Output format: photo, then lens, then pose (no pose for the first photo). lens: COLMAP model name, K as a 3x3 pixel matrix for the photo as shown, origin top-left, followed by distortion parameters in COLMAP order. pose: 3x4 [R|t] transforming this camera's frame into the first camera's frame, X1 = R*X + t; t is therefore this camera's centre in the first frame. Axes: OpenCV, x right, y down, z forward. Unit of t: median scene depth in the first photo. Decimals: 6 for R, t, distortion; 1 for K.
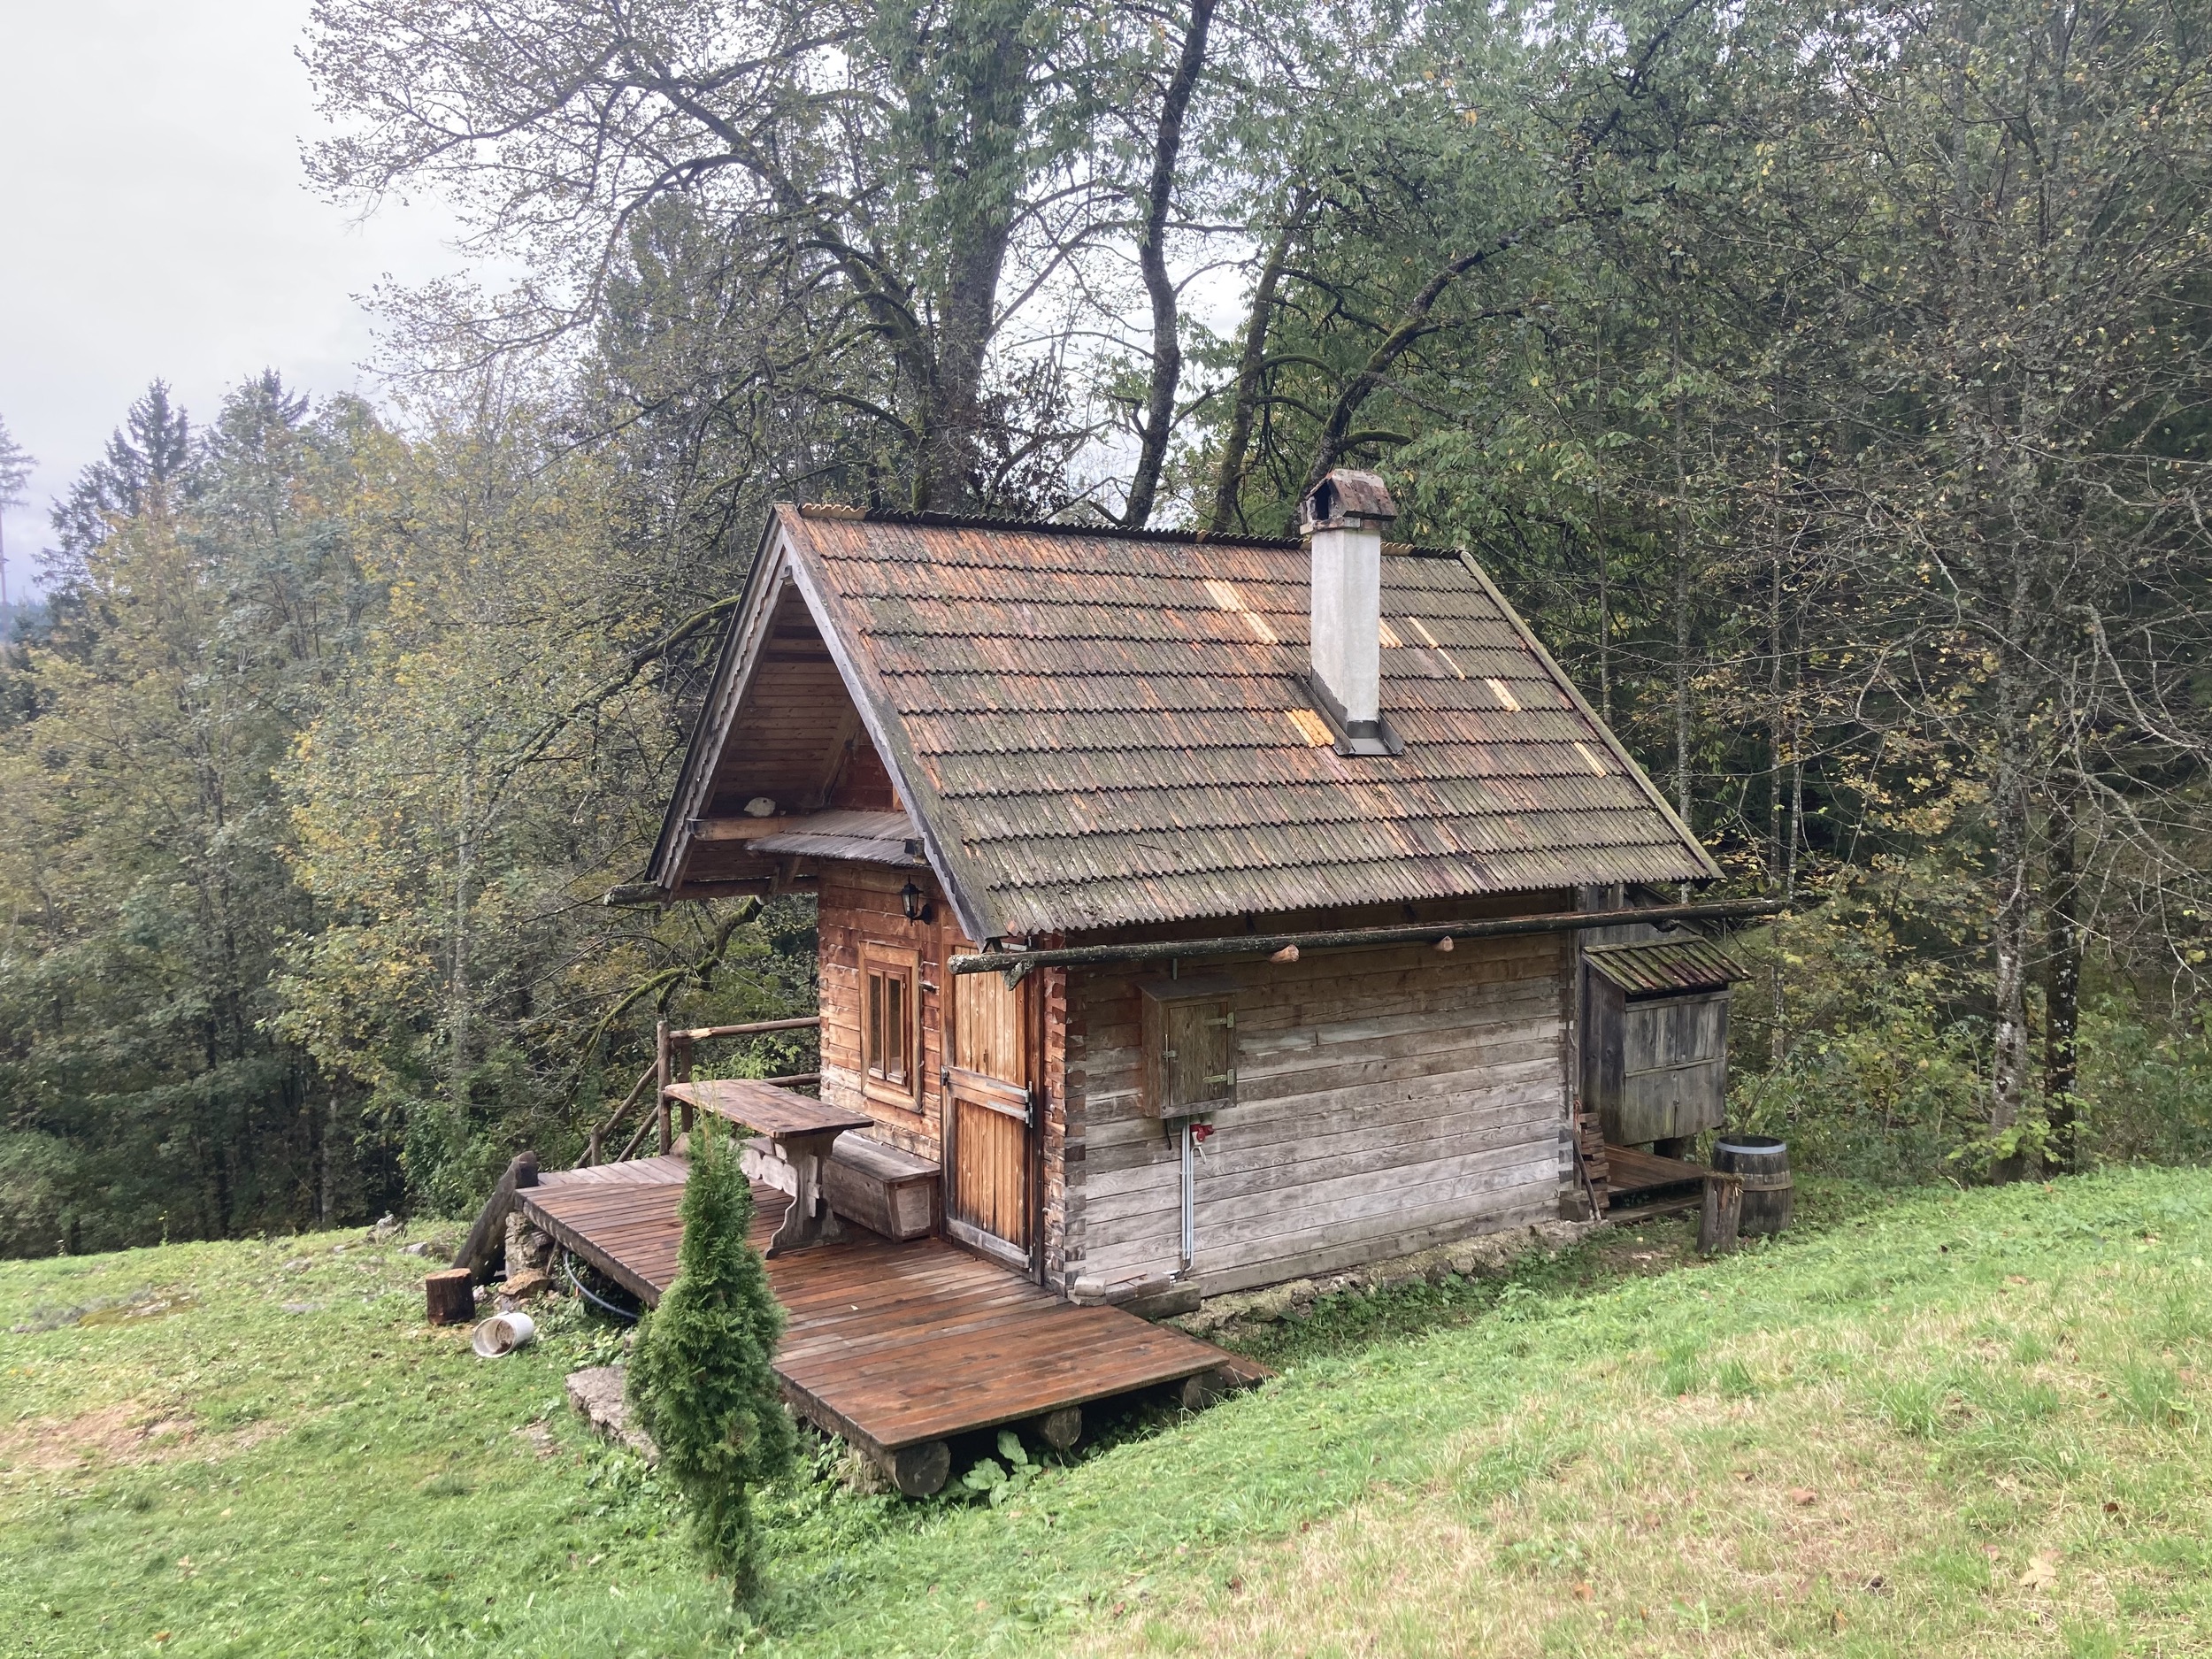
lens RADIAL K [[1858.2, 0, 1119.5], [0, 1858.2, 827.5], [0, 0, 1]] dist [0.070790, -0.102870]
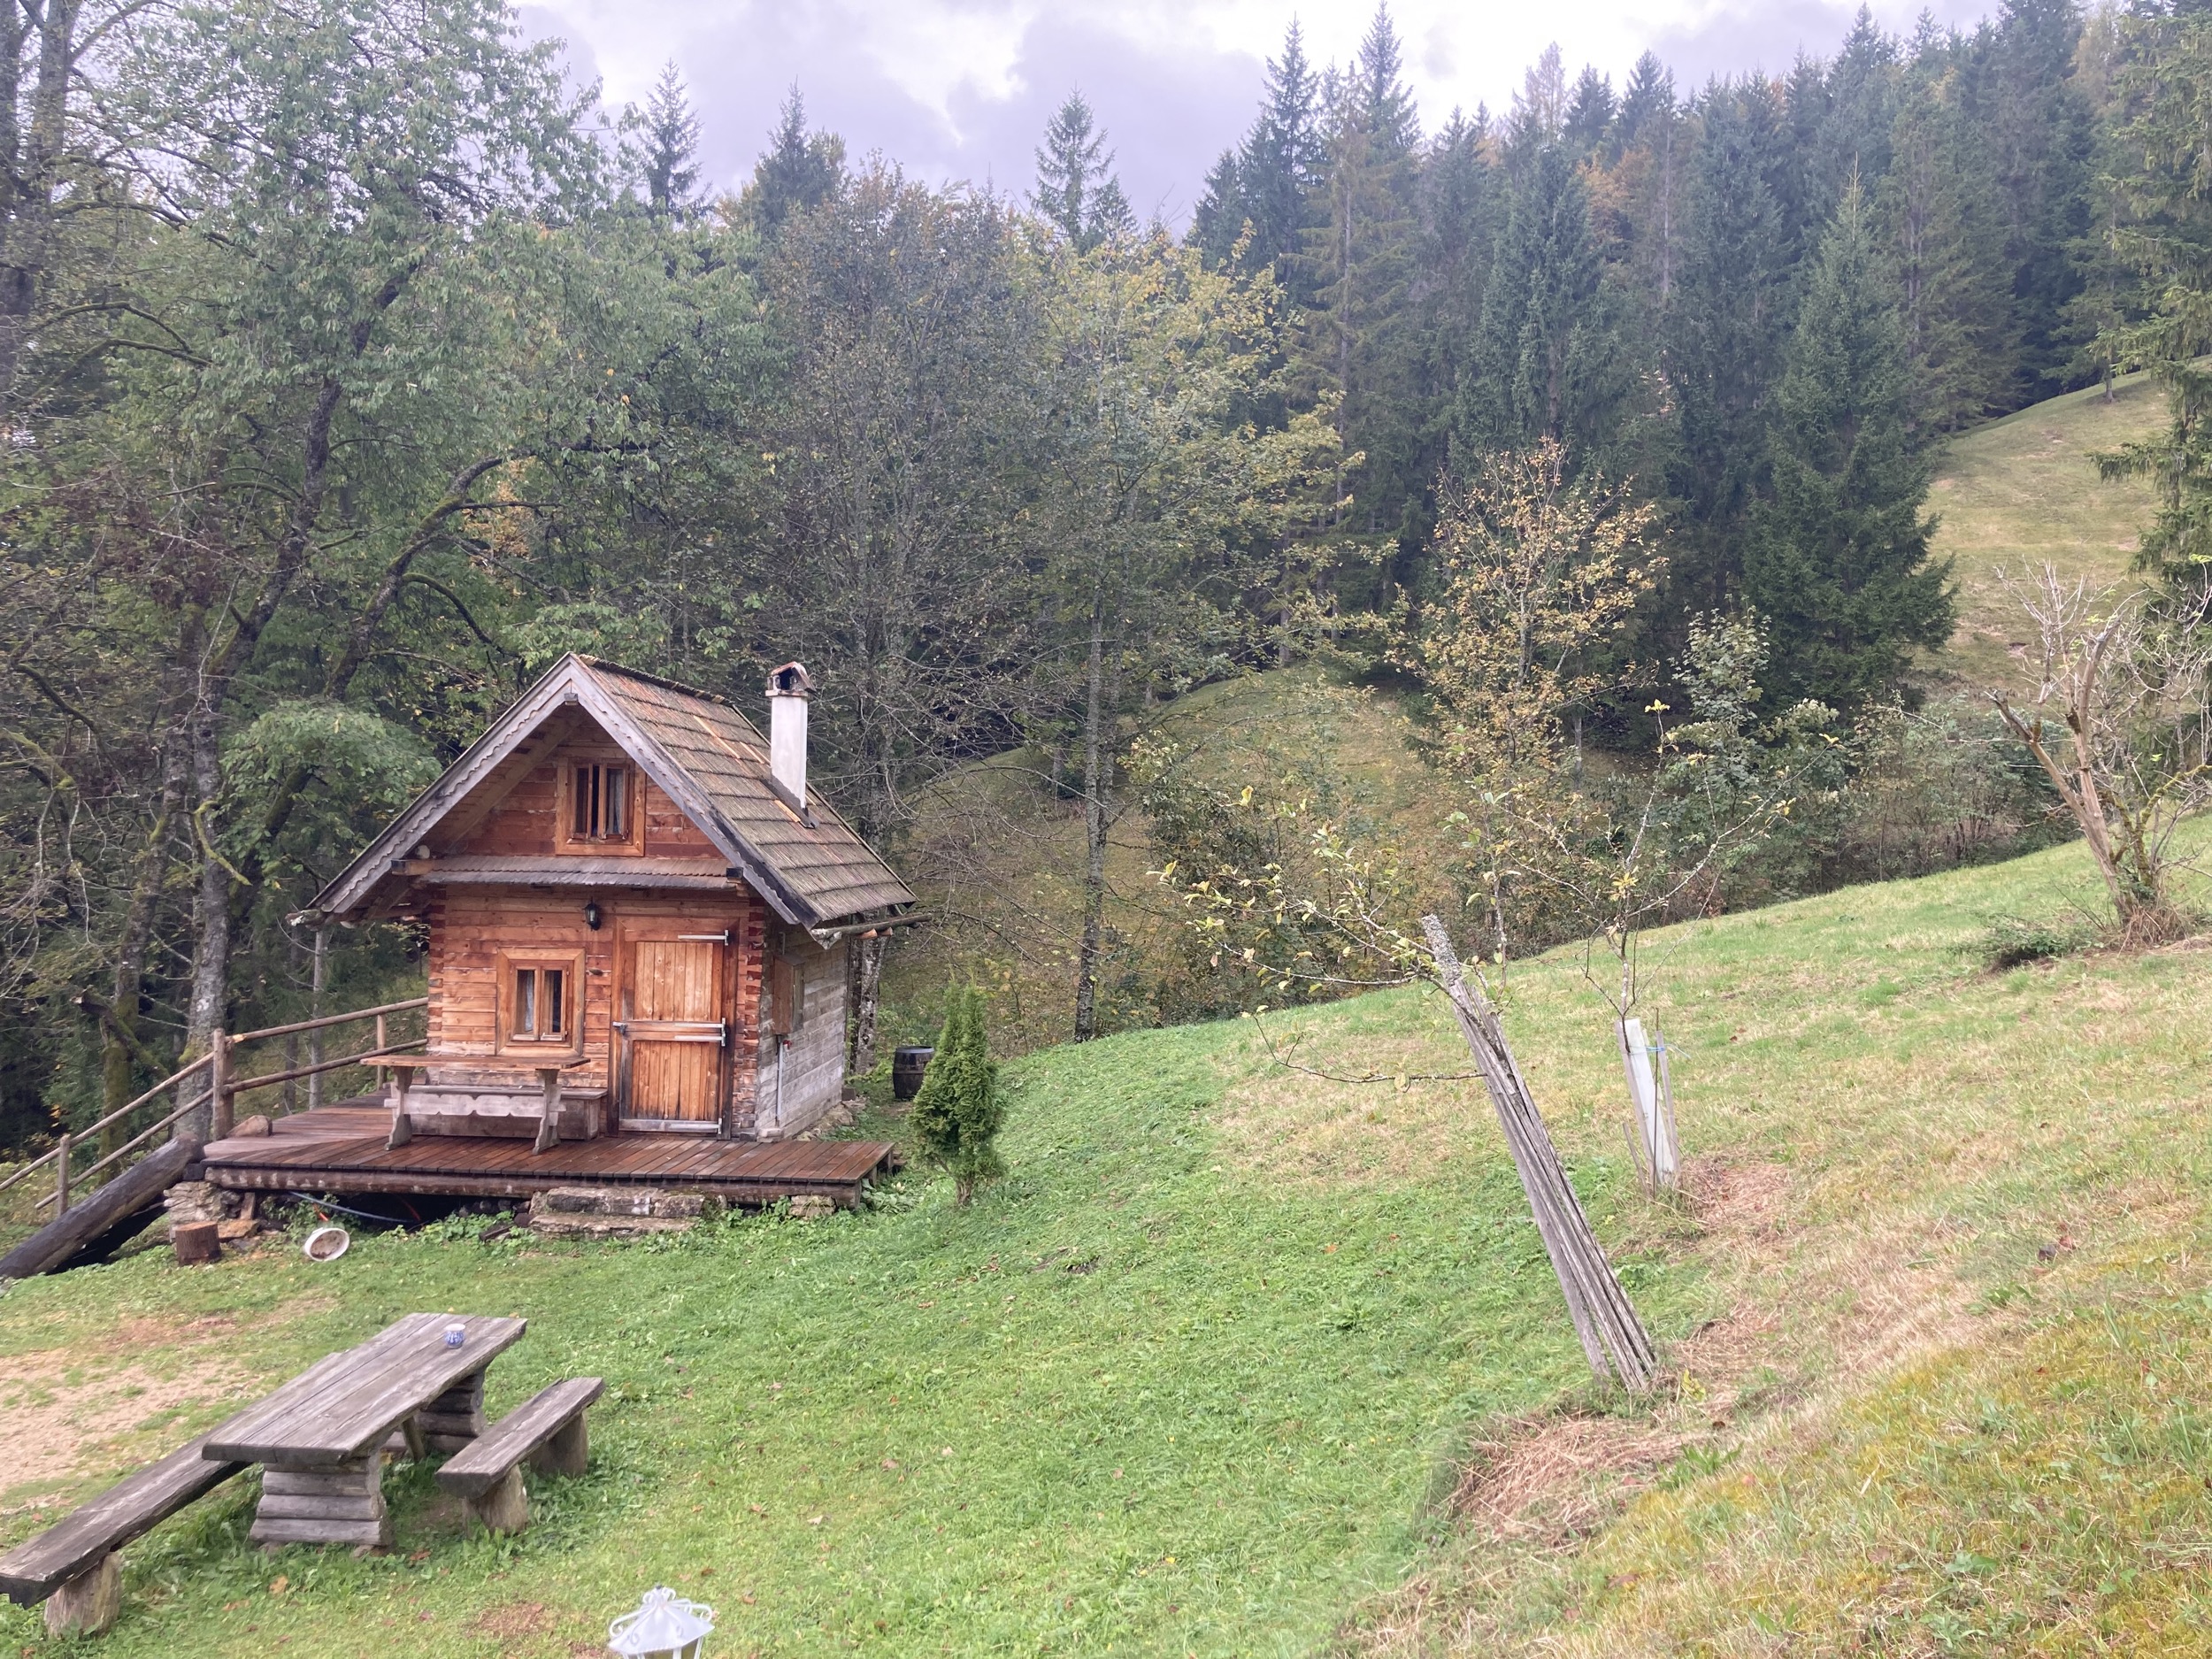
lens RADIAL K [[1858.2, 0, 1119.5], [0, 1858.2, 827.5], [0, 0, 1]] dist [0.070790, -0.102870]
pose [[0.607551, 0.027304, 0.793811, -1.125994], [0.013315, 0.998918, -0.044549, 0.043968], [-0.794169, 0.037635, 0.606530, -0.291572]]
